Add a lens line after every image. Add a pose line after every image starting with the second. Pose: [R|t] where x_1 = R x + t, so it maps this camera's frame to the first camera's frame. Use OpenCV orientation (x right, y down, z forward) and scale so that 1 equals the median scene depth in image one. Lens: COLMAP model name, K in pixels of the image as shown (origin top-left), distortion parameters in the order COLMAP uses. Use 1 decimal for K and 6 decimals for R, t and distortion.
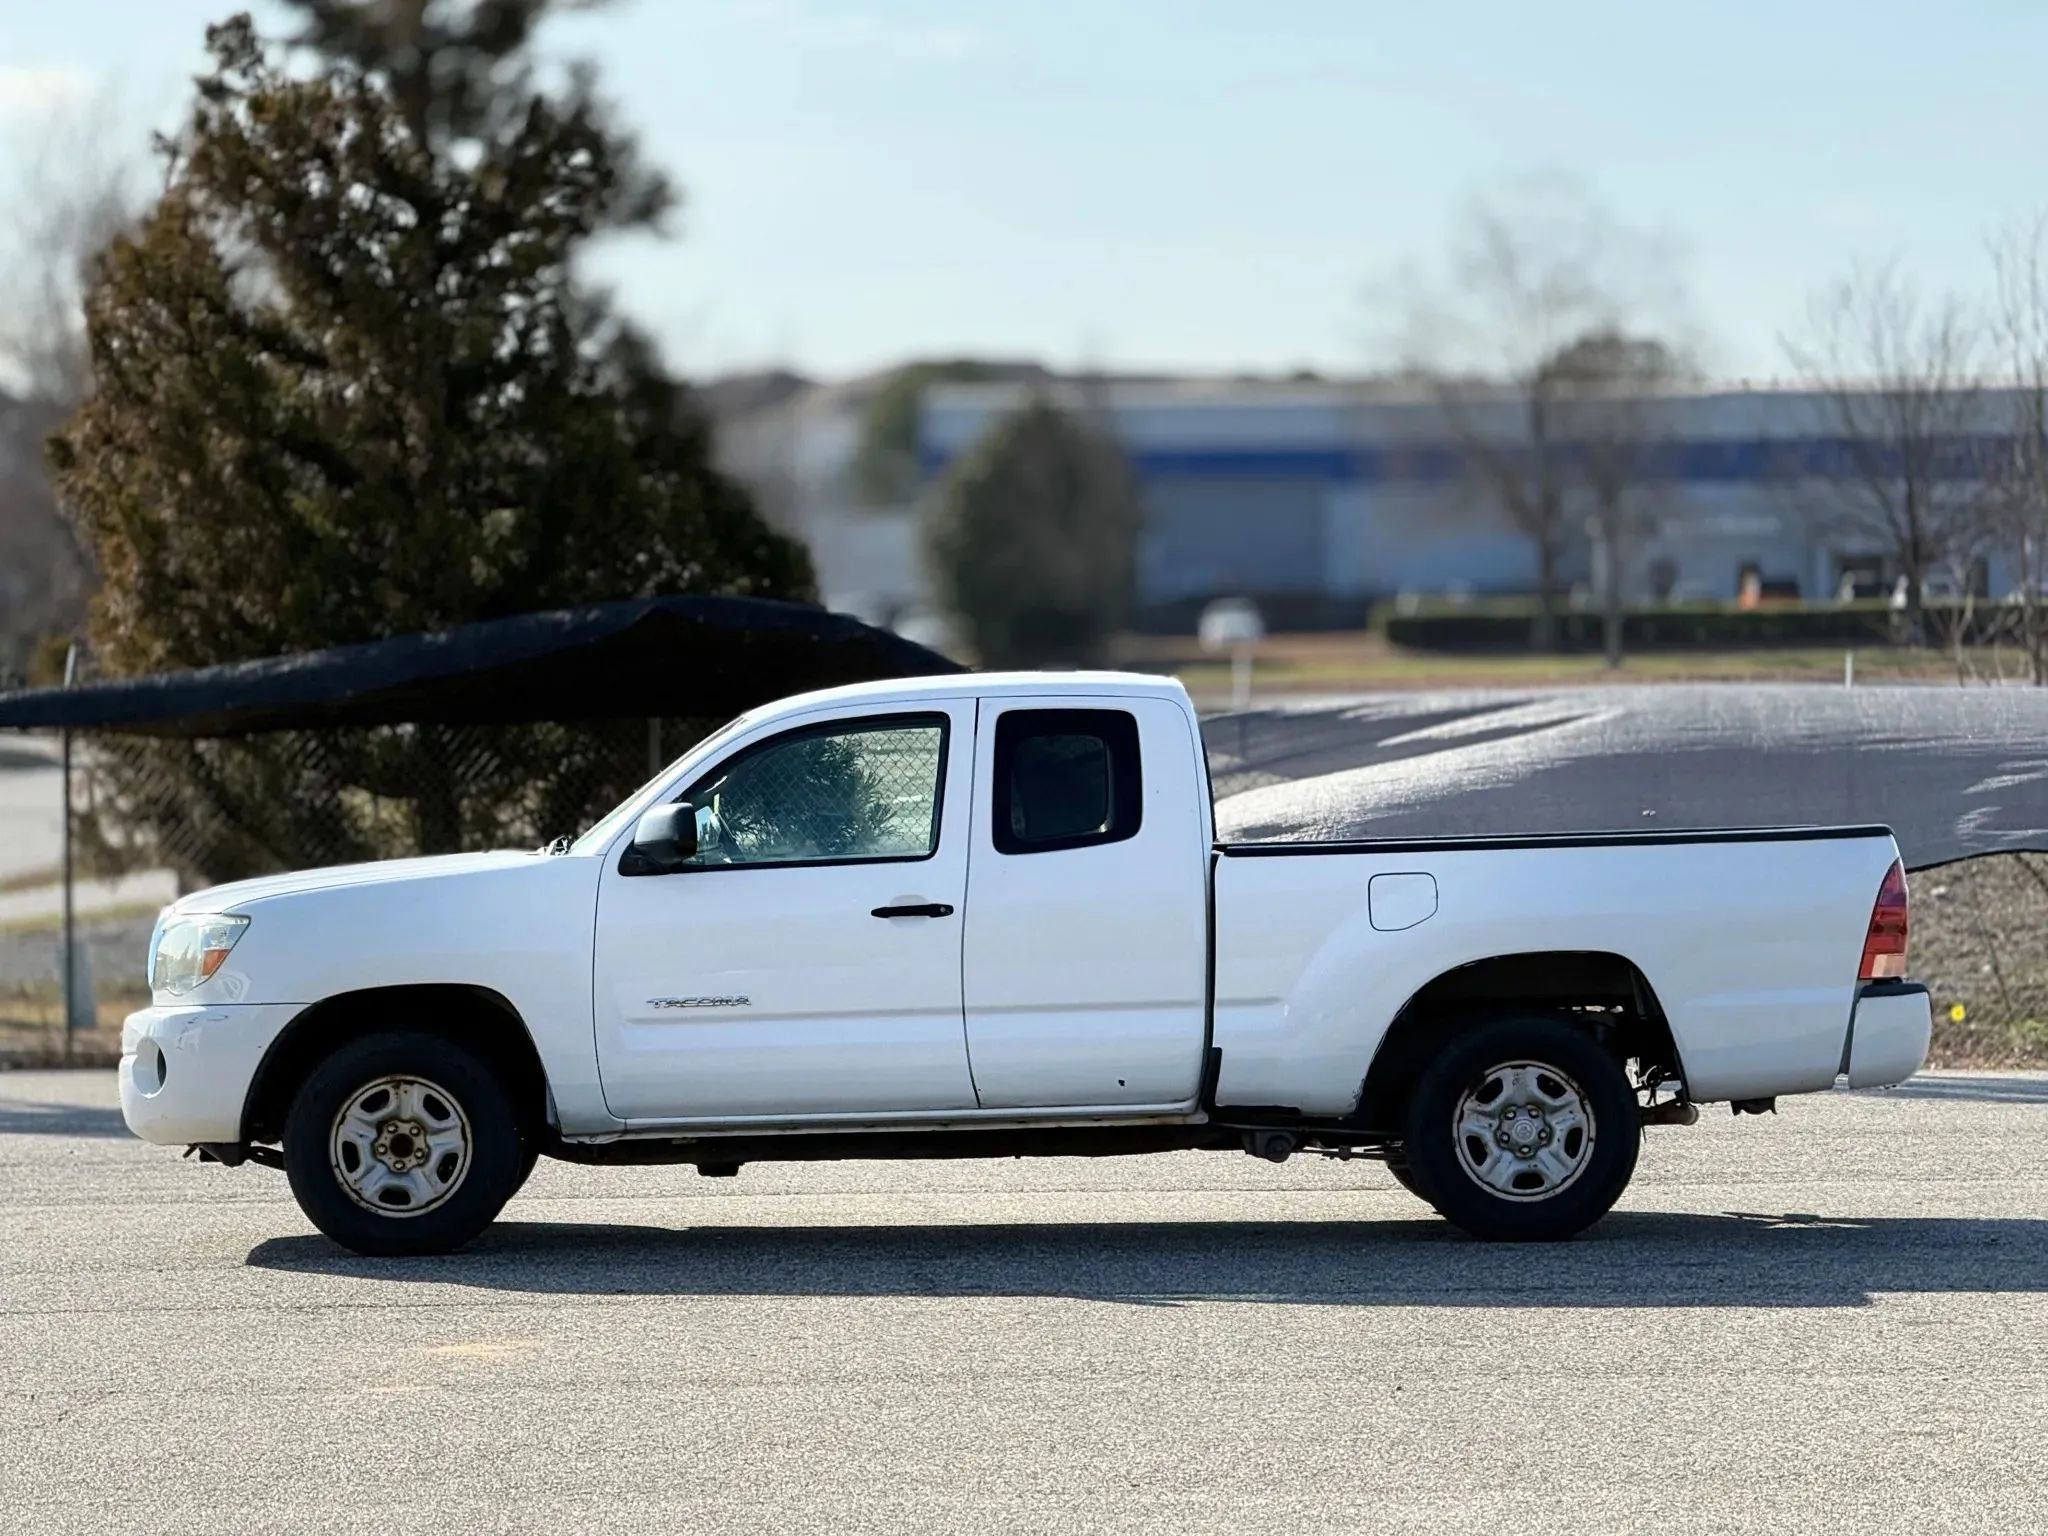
lens RADIAL K [[6763.8, 0, 1024.0], [0, 6763.8, 768.0], [0, 0, 1]] dist [0.099638, -0.145493]
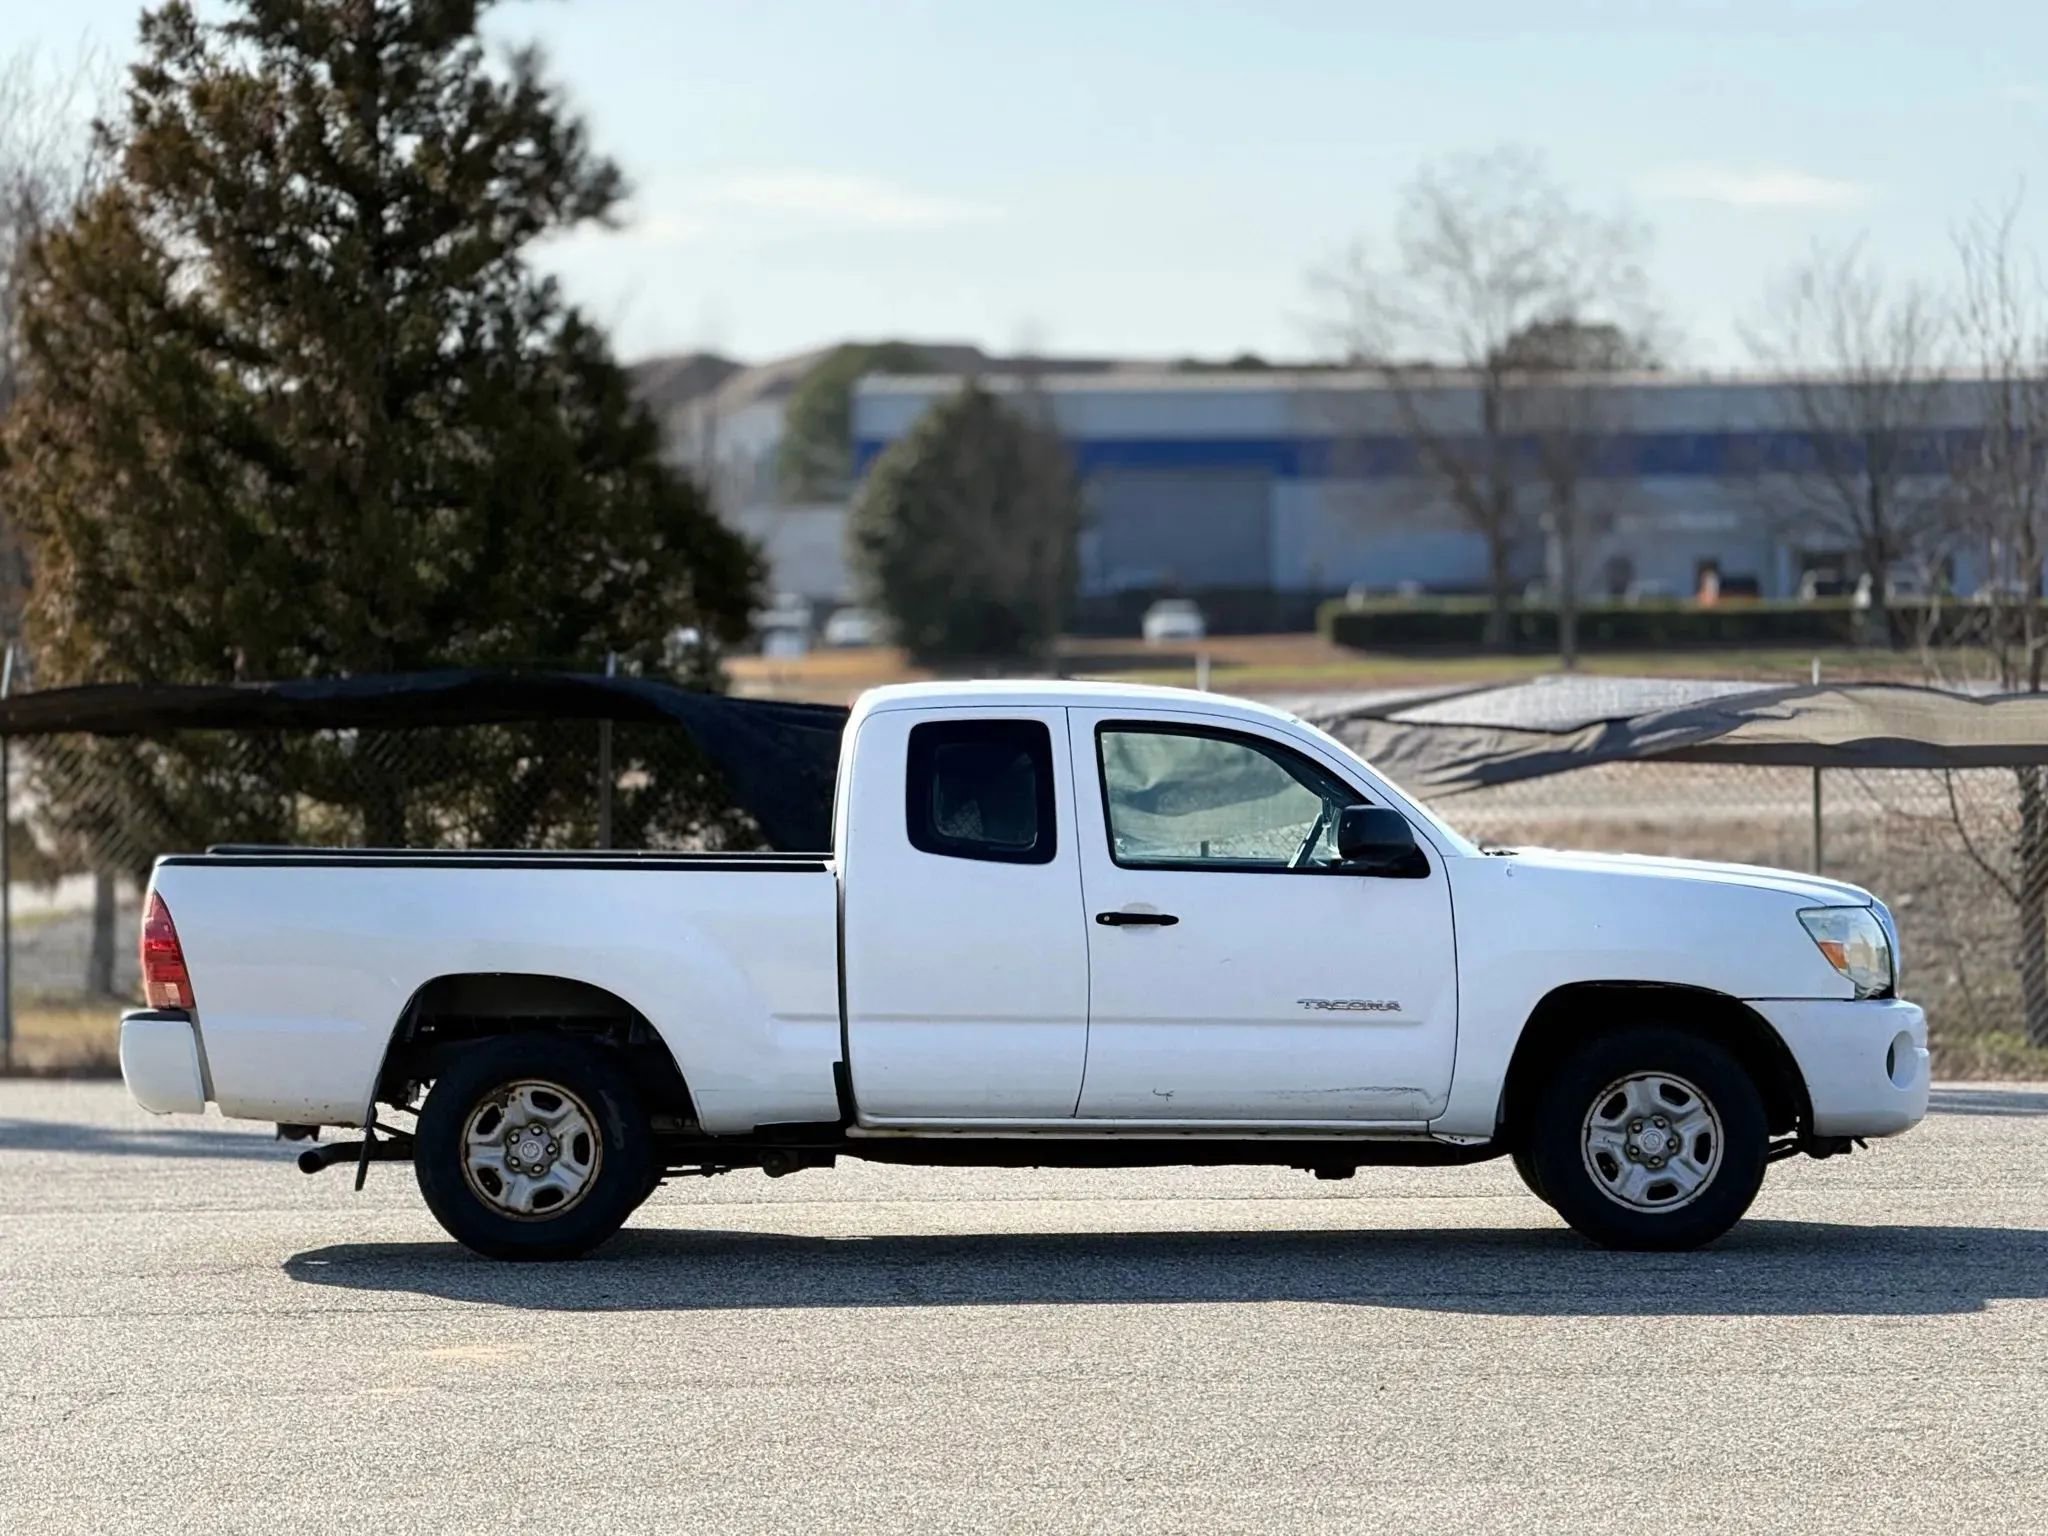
lens RADIAL K [[8909.6, 0, 1024.0], [0, 8909.6, 768.0], [0, 0, 1]] dist [0.036870, -0.964288]
pose [[0.999168, 0.001235, 0.040759, -0.046247], [-0.001346, 0.999996, 0.002680, -0.004327], [-0.040756, -0.002733, 0.999165, -0.291426]]
